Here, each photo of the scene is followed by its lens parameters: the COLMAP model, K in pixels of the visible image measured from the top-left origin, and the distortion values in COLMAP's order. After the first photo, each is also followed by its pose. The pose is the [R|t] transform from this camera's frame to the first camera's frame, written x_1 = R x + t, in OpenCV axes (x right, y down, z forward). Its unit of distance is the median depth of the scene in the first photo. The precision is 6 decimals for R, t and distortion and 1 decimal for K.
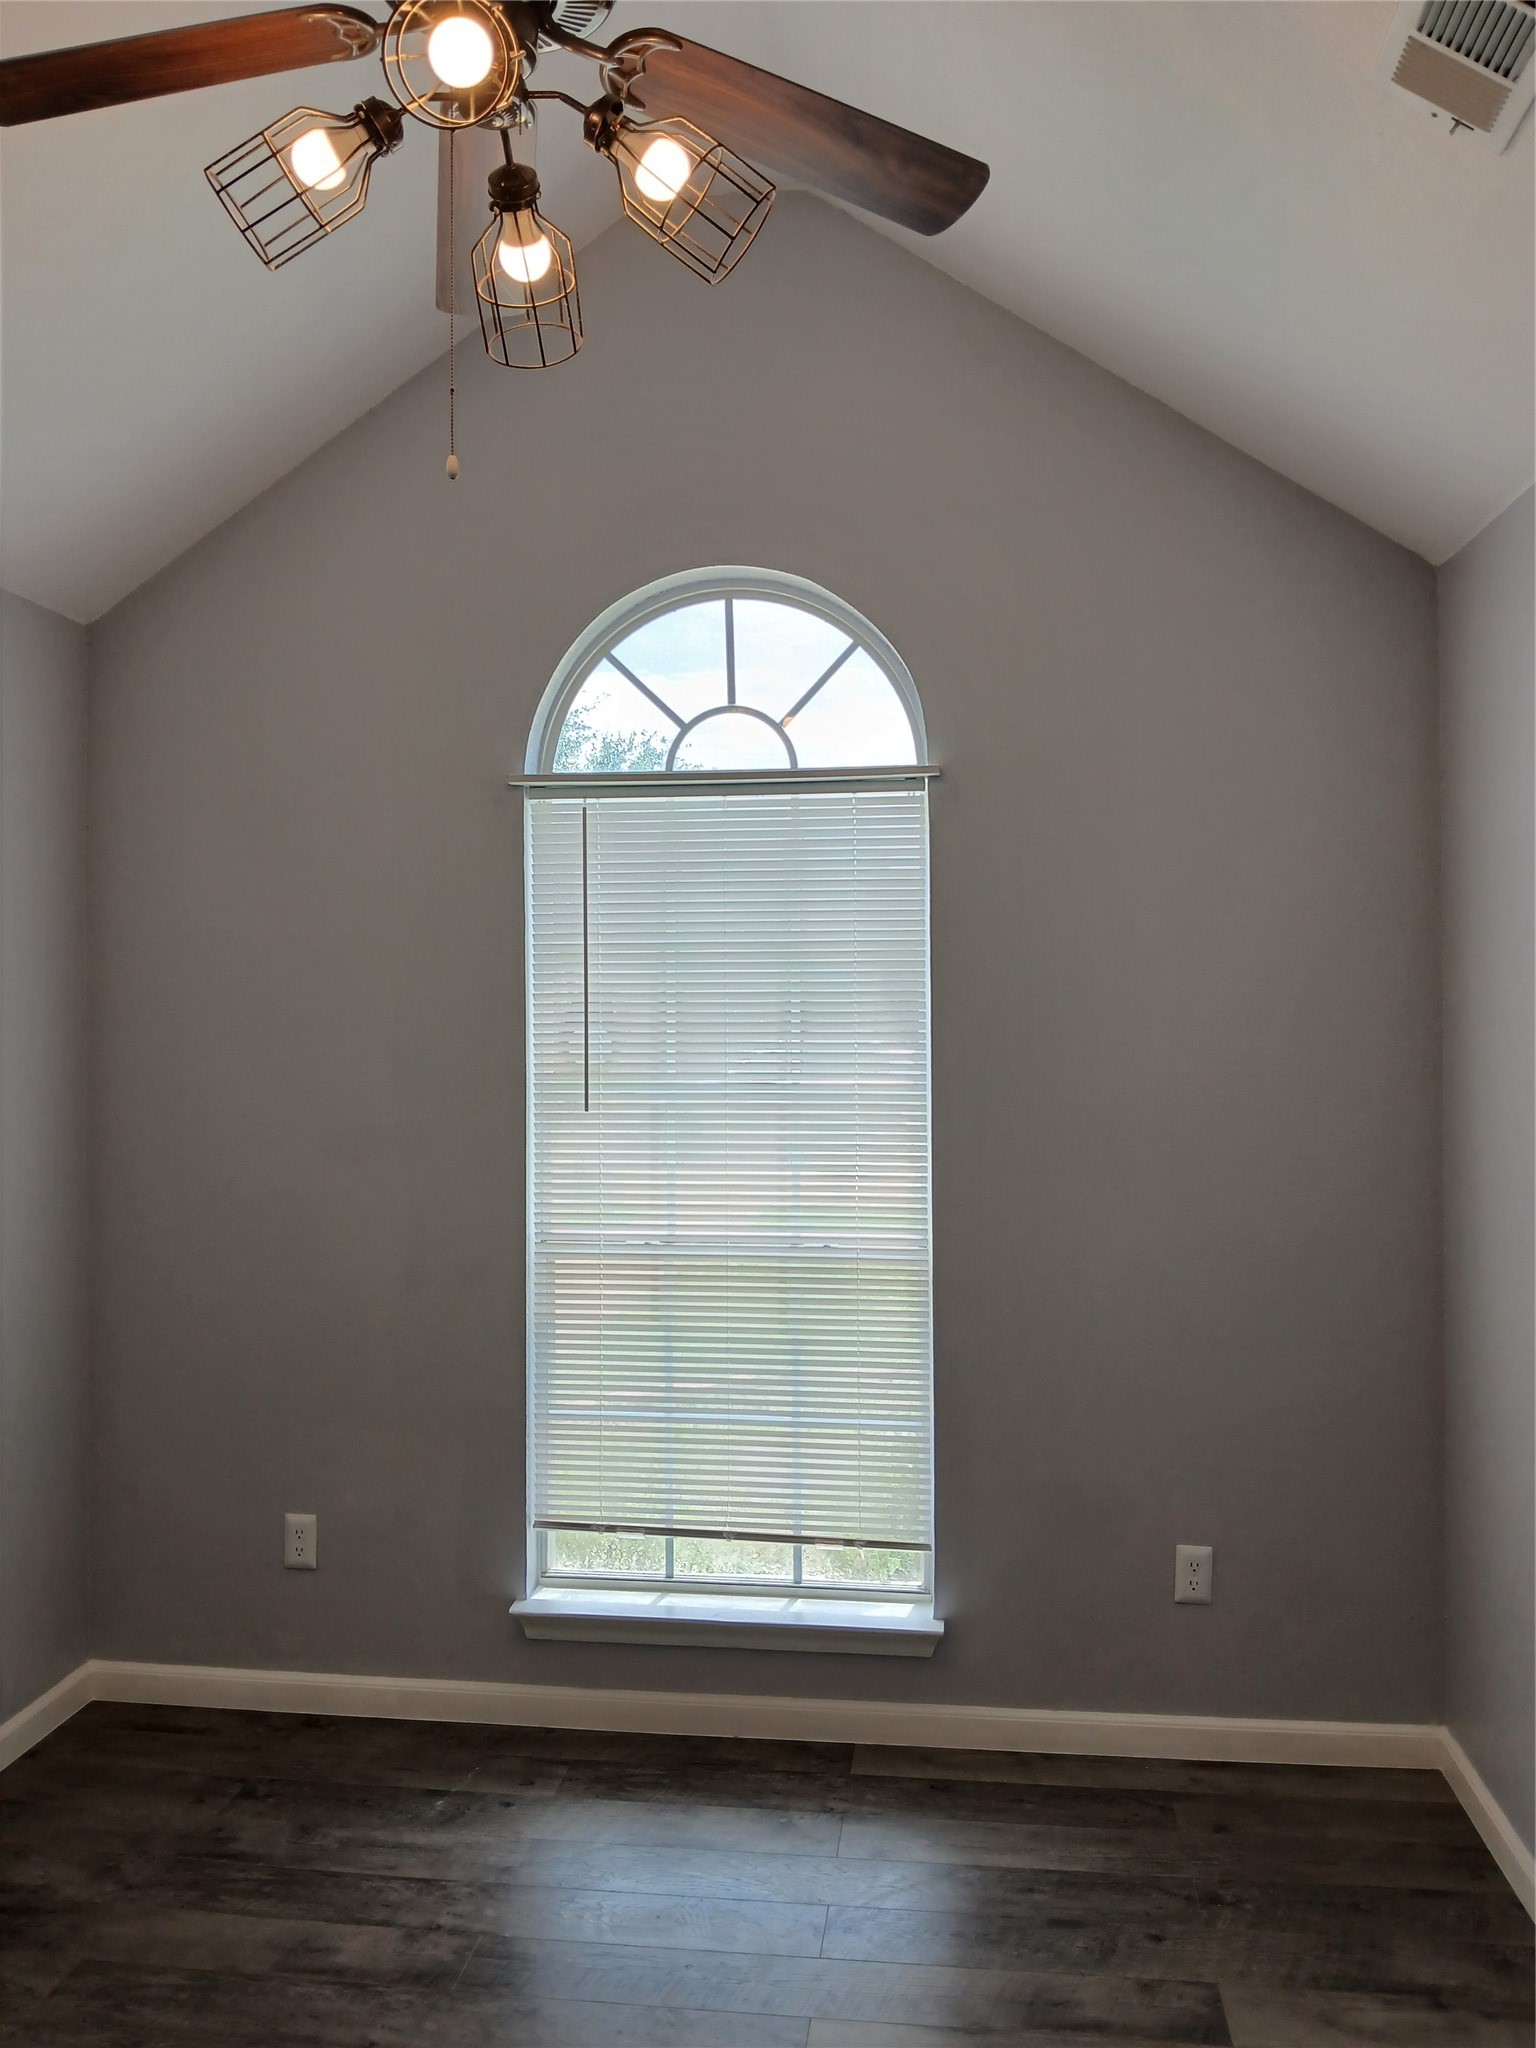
lens RADIAL K [[1605.6, 0, 811.6], [0, 1605.6, 989.5], [0, 0, 1]] dist [0.045379, -0.108436]
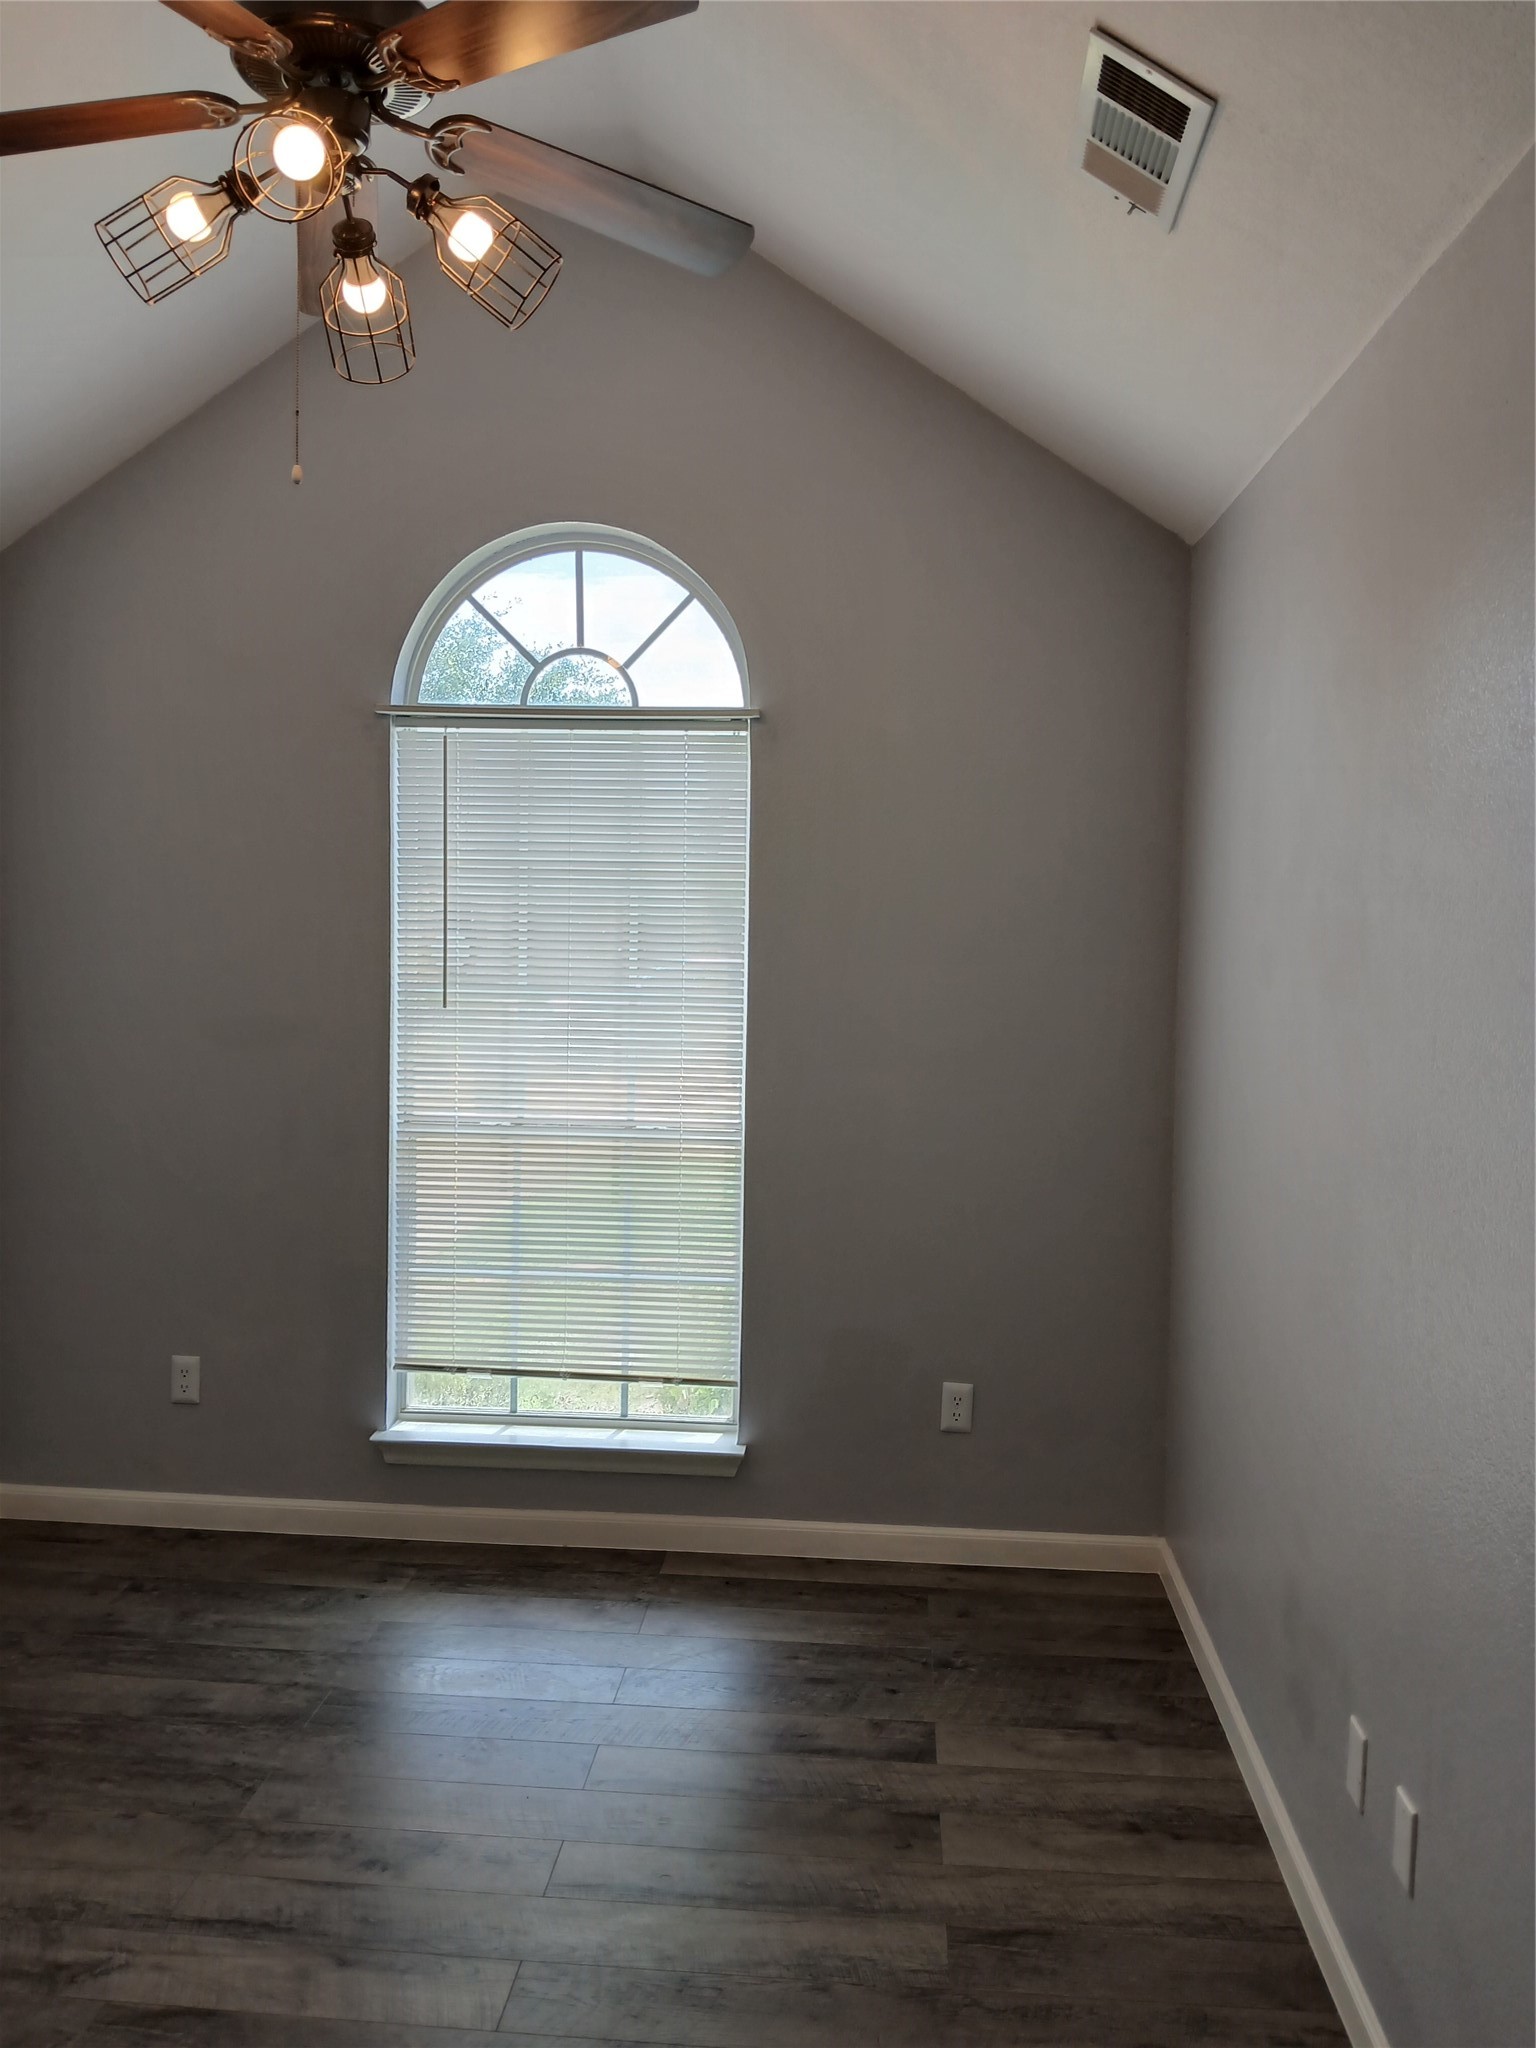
lens RADIAL K [[1605.6, 0, 803.2], [0, 1605.6, 992.2], [0, 0, 1]] dist [0.045379, -0.108436]
pose [[0.998617, 0.021089, 0.048149, 0.063194], [-0.023674, 0.998272, 0.053776, -0.001640], [-0.046932, -0.054841, 0.997391, -0.152673]]
